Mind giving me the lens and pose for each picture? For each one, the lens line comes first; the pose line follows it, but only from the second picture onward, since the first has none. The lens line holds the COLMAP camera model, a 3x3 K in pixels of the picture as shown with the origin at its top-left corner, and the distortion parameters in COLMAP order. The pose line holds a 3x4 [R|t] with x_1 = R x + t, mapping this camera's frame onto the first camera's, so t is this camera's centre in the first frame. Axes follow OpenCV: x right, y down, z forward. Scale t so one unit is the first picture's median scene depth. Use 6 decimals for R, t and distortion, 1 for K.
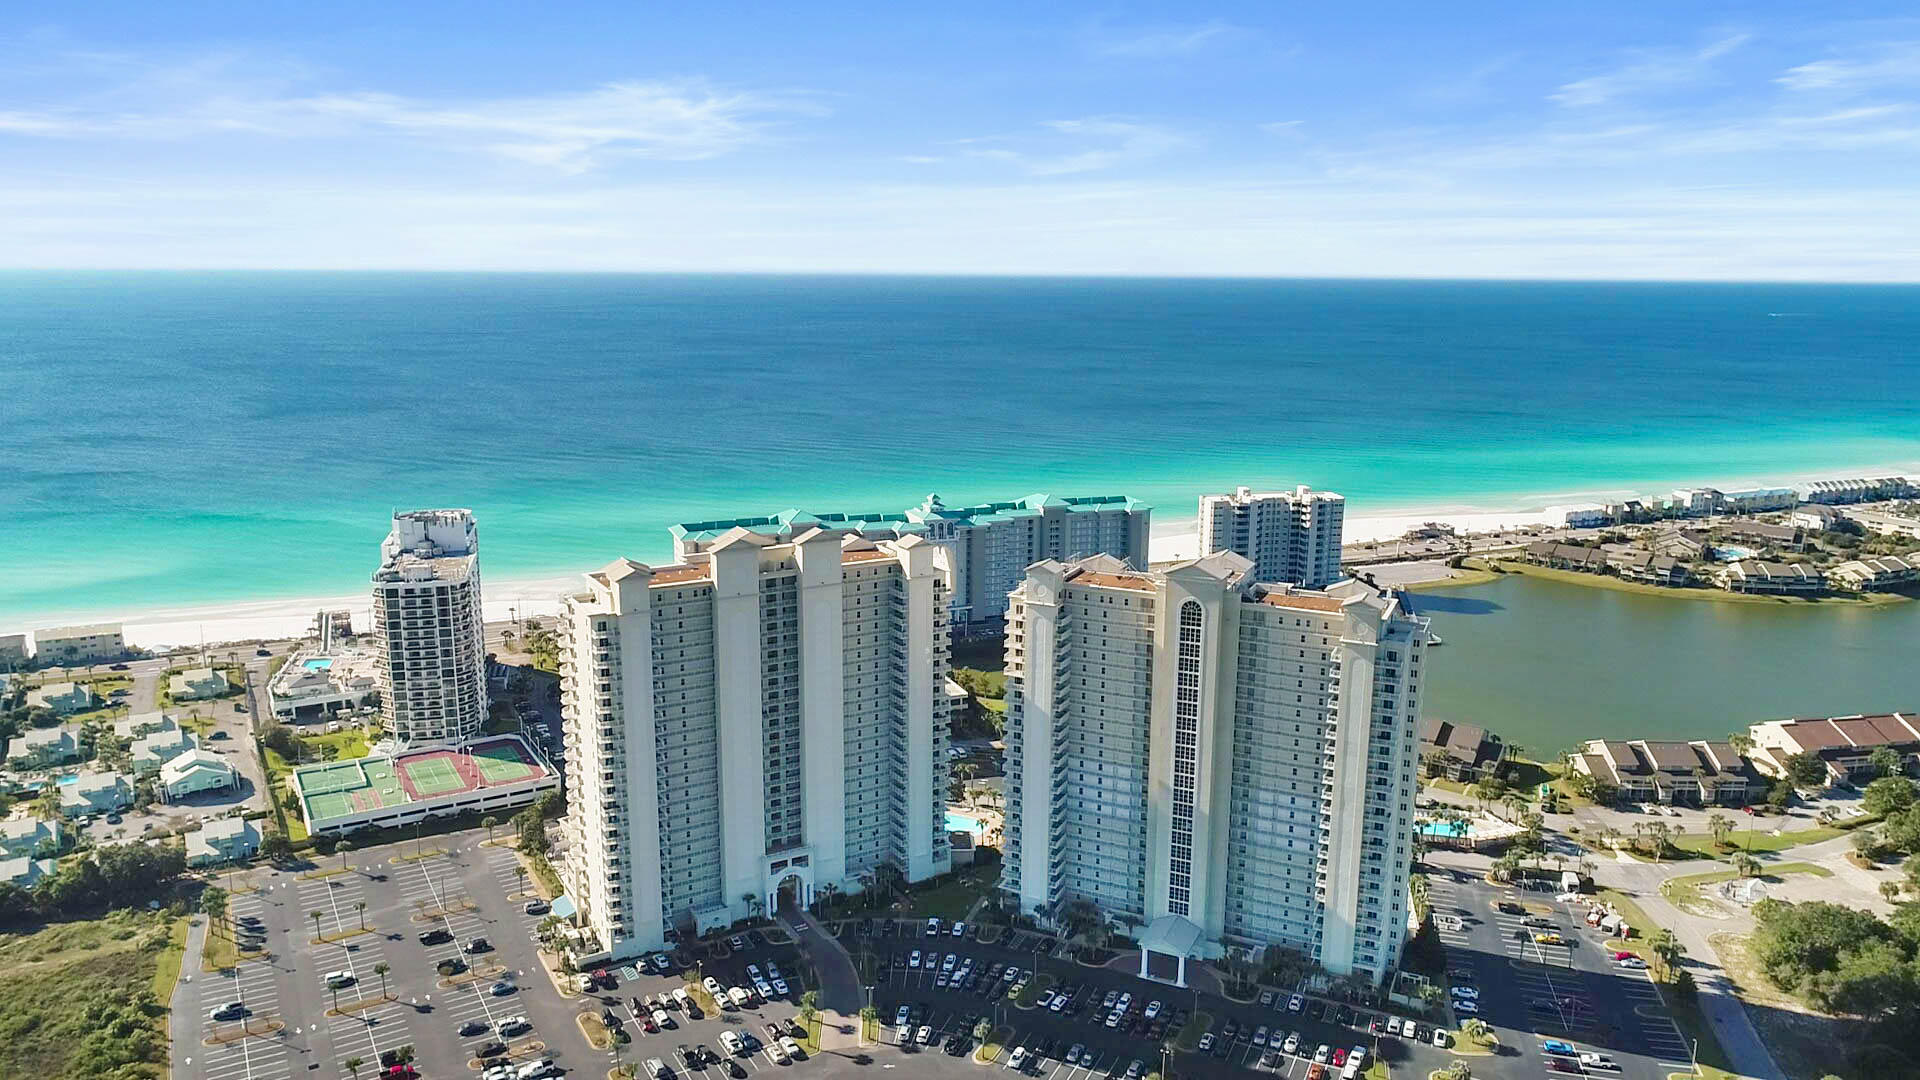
lens RADIAL K [[1339.5, 0, 960.0], [0, 1339.5, 540.0], [0, 0, 1]] dist [-0.003494, 0.001047]
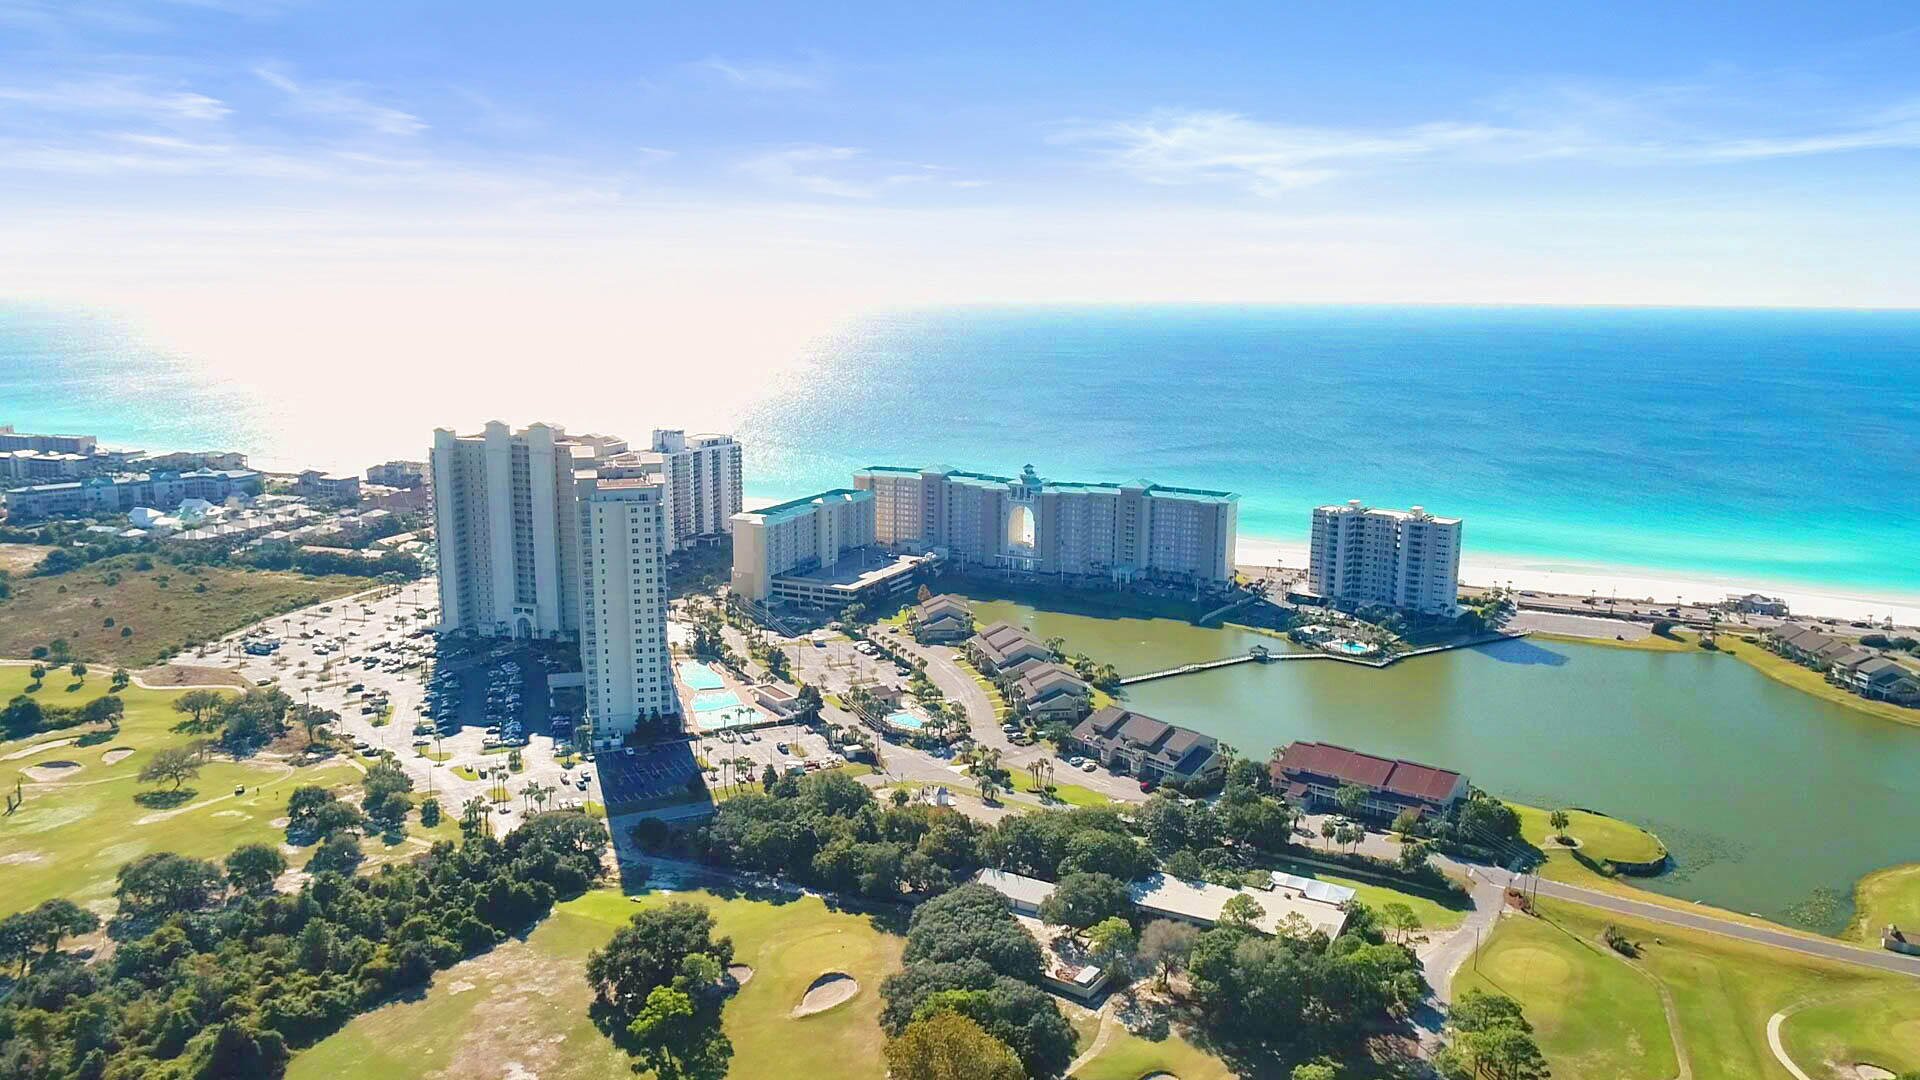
lens RADIAL K [[1339.5, 0, 960.0], [0, 1339.5, 540.0], [0, 0, 1]] dist [-0.003494, 0.001047]
pose [[0.671369, 0.134845, -0.728753, 1.314118], [-0.154562, 0.987162, 0.040268, -0.007829], [0.724827, 0.085603, 0.683592, 0.178354]]
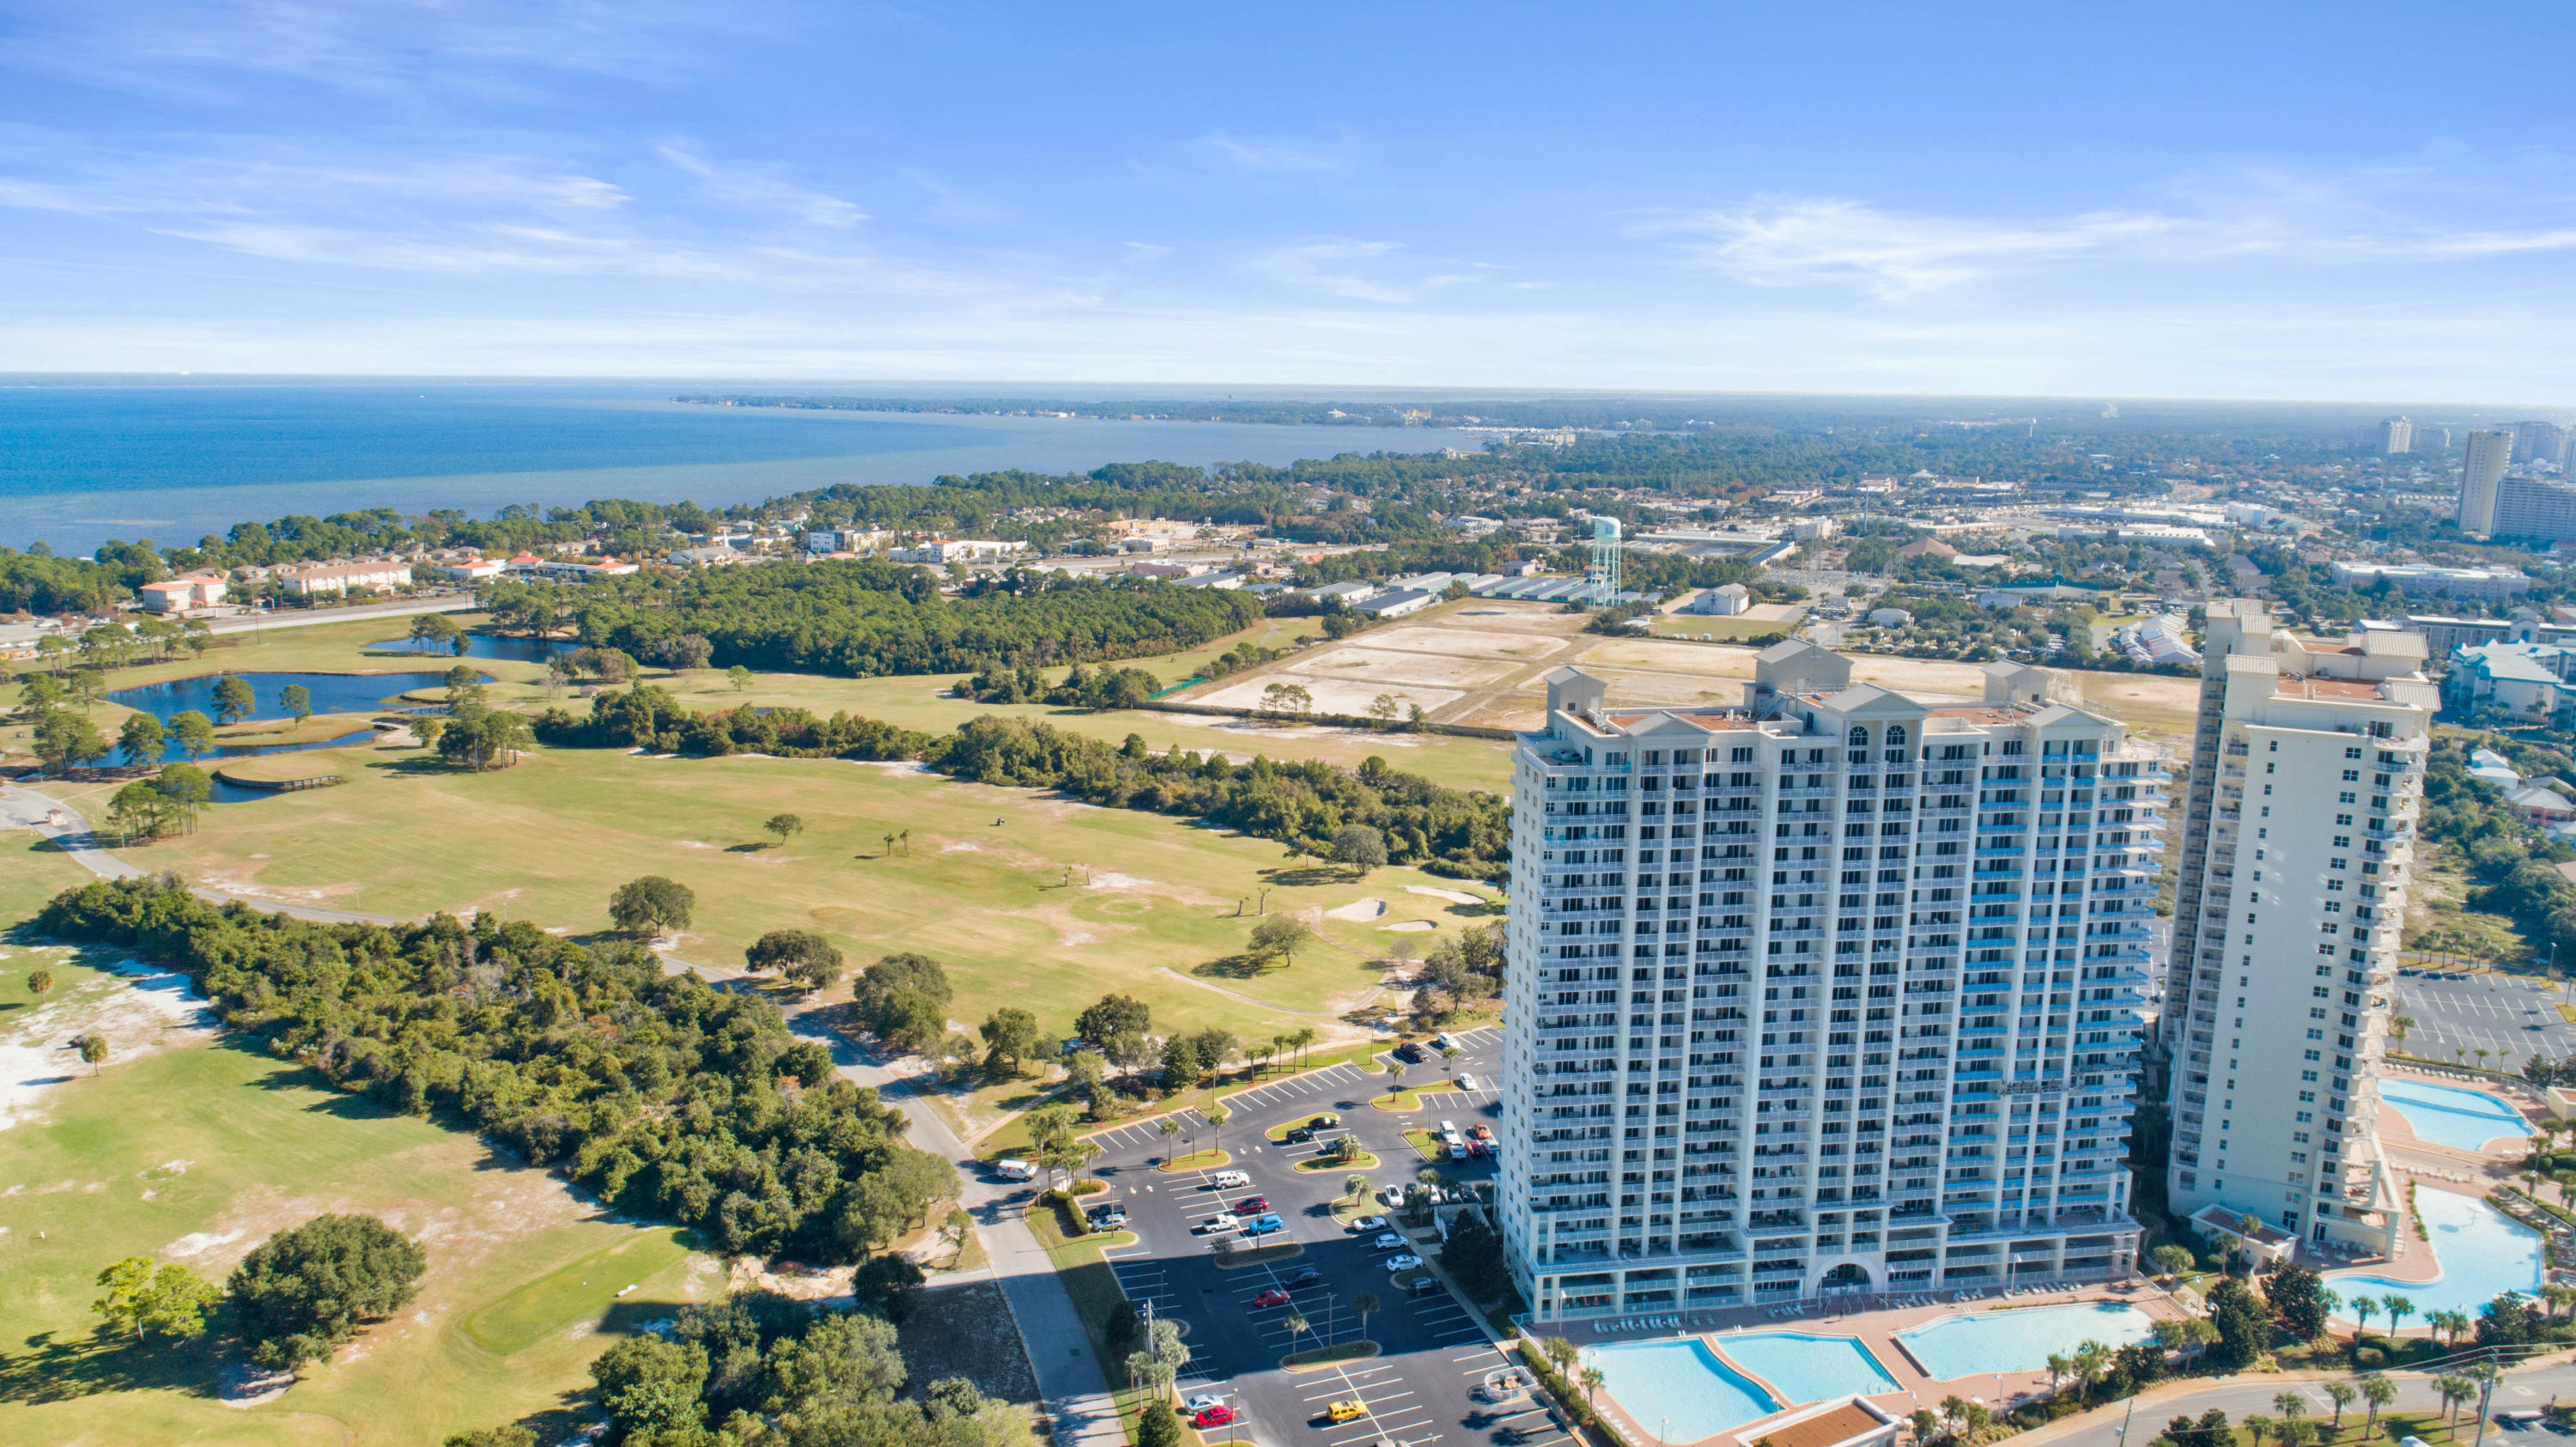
lens RADIAL K [[1726.4, 0, 1288.0], [0, 1726.4, 723.5], [0, 0, 1]] dist [-0.013813, 0.006699]
pose [[-0.829505, 0.092005, -0.550870, 0.694818], [-0.131500, 0.926433, 0.352745, -0.173972], [0.542798, 0.365043, -0.756382, 1.201879]]
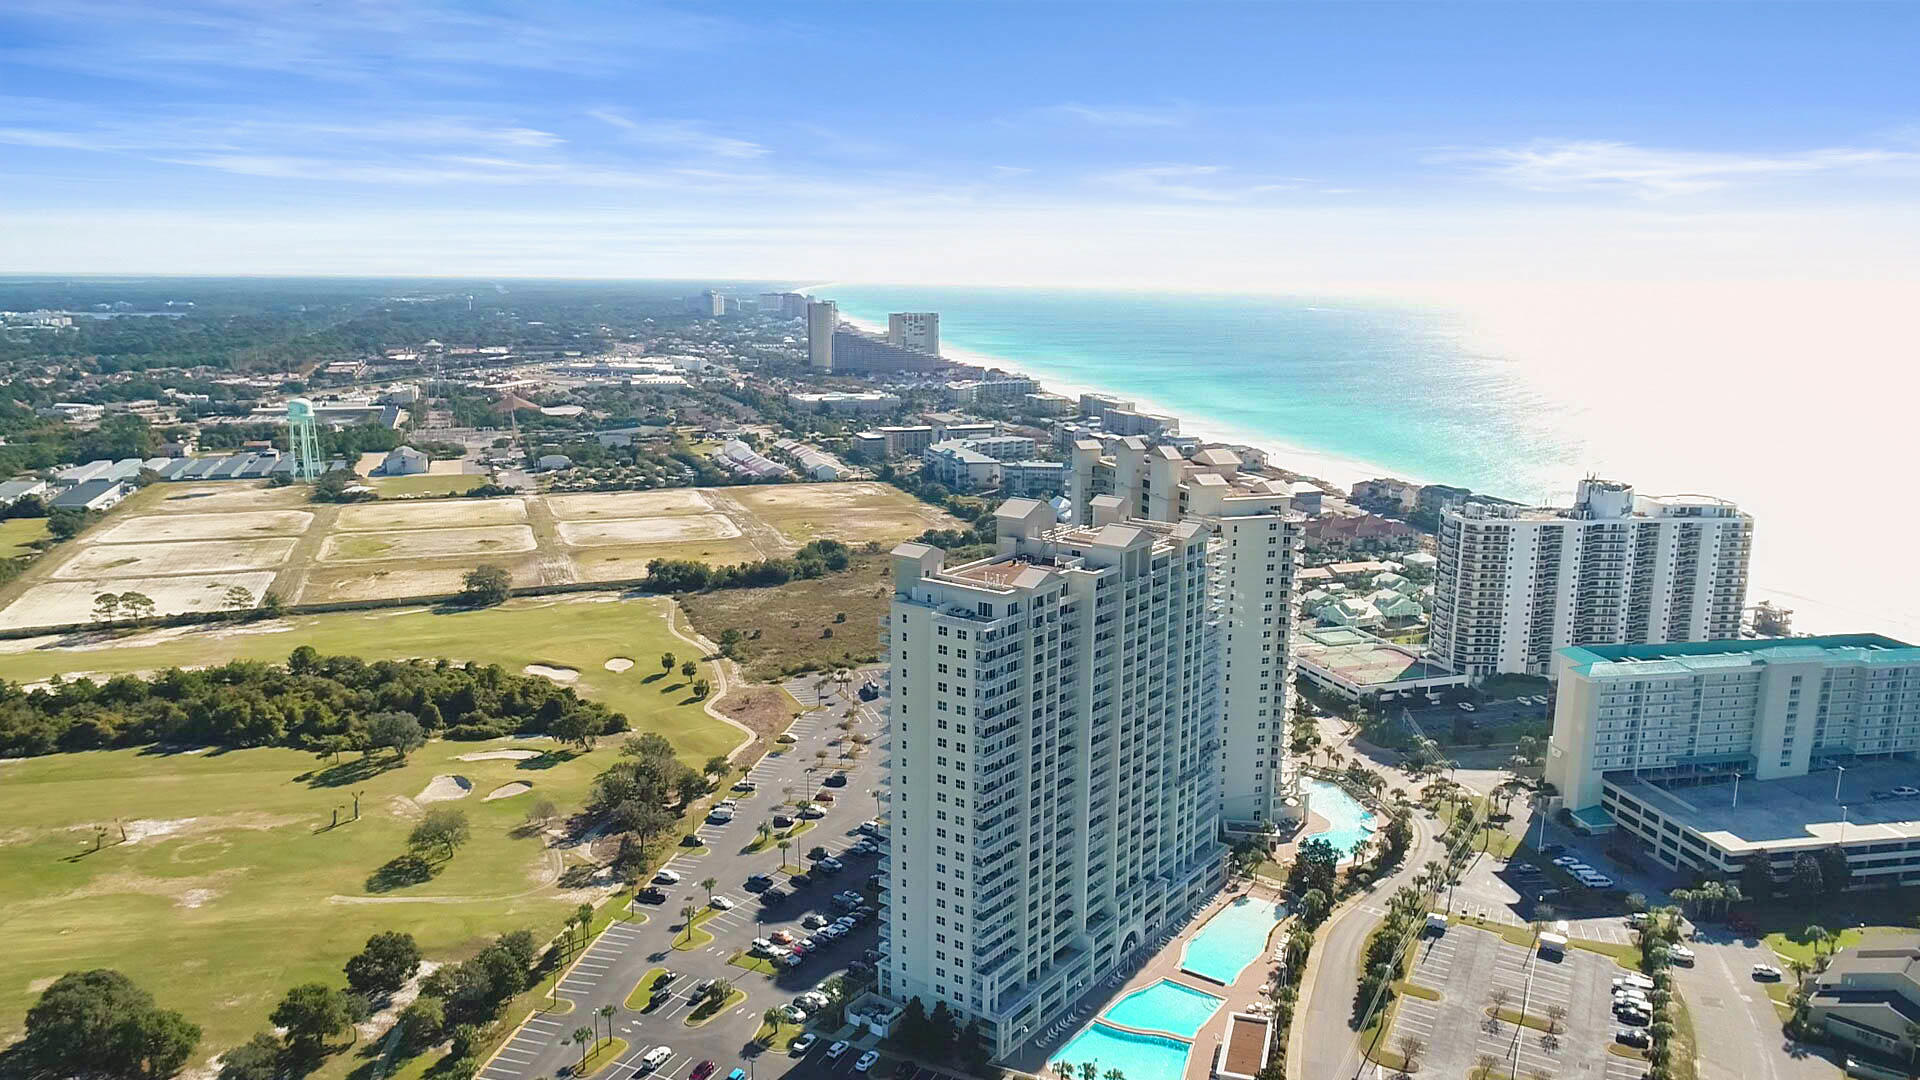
lens RADIAL K [[1339.5, 0, 960.0], [0, 1339.5, 540.0], [0, 0, 1]] dist [-0.003494, 0.001047]
pose [[-0.197603, 0.179360, -0.963734, 0.854344], [-0.211802, 0.952086, 0.220620, -0.120042], [0.957128, 0.247715, -0.150146, 0.858682]]
